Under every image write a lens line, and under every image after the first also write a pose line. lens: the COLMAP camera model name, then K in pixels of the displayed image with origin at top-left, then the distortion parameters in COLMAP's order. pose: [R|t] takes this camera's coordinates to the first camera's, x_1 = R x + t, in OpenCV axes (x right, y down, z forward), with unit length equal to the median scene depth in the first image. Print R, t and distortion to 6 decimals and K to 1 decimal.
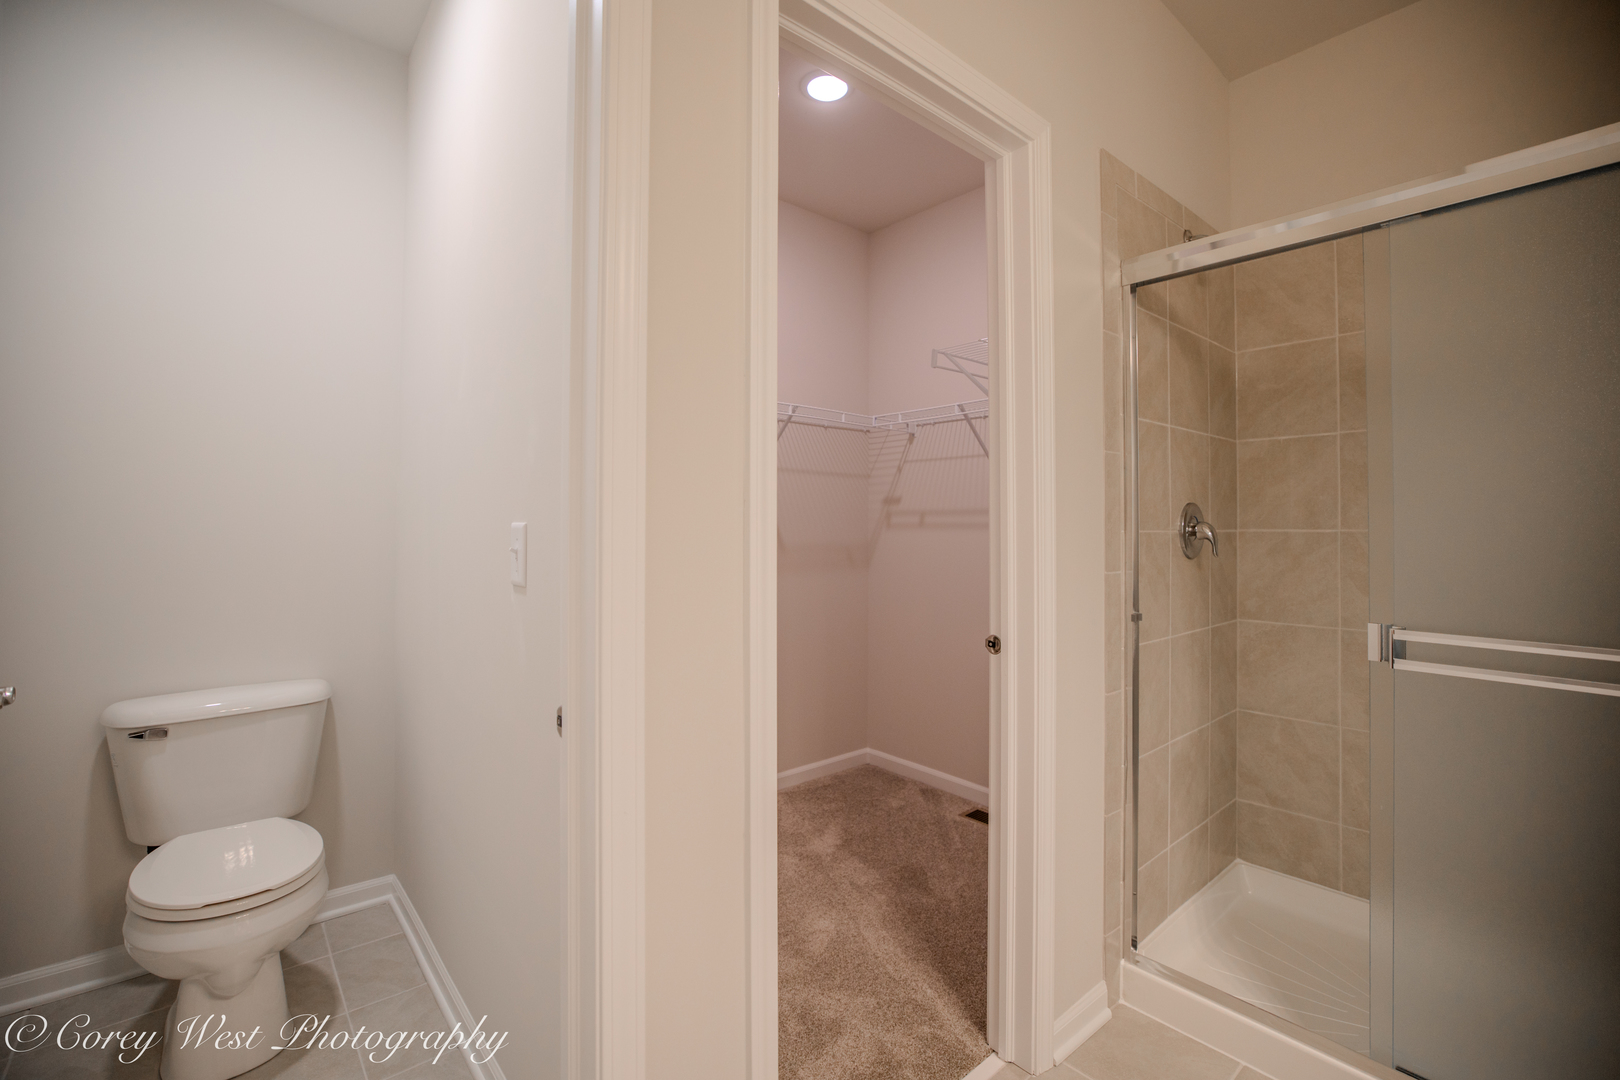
lens RADIAL K [[706.2, 0, 802.6], [0, 706.2, 515.5], [0, 0, 1]] dist [-0.030993, 0.001008]
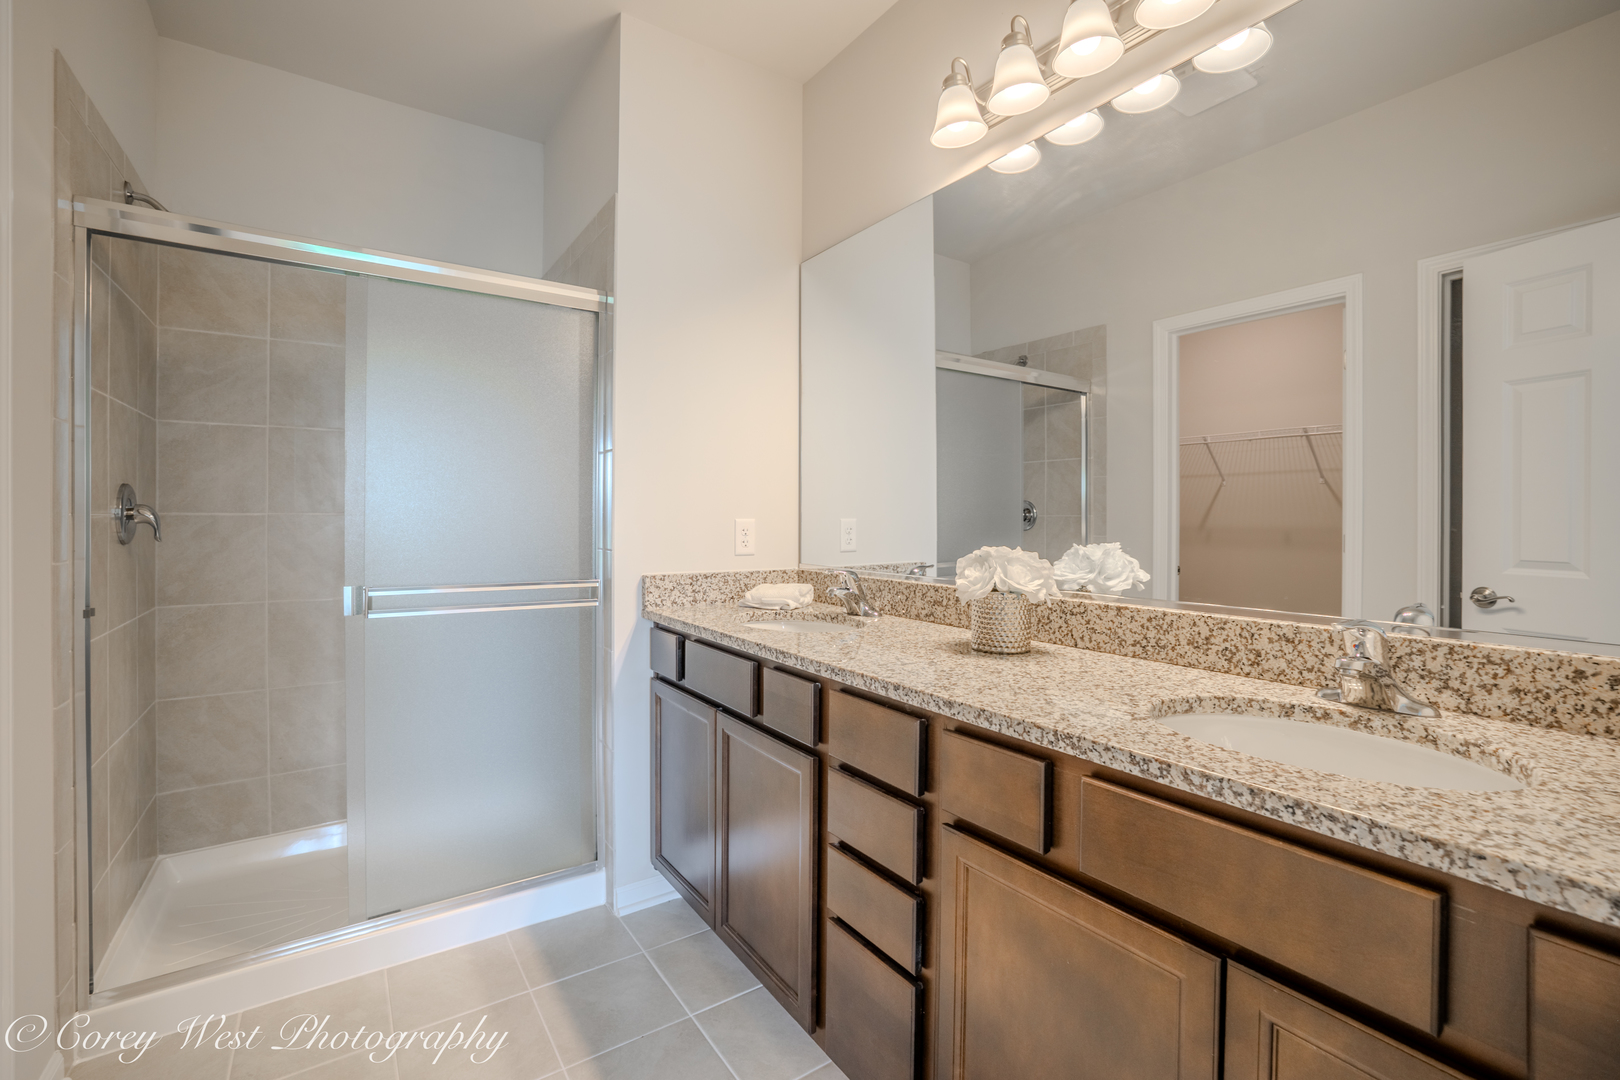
lens RADIAL K [[706.2, 0, 806.1], [0, 706.2, 522.9], [0, 0, 1]] dist [-0.030993, 0.001008]
pose [[0.105139, -0.011209, 0.994394, -0.242931], [-0.020813, 0.999693, 0.013470, 0.002770], [-0.994240, -0.022113, 0.104873, 0.020267]]
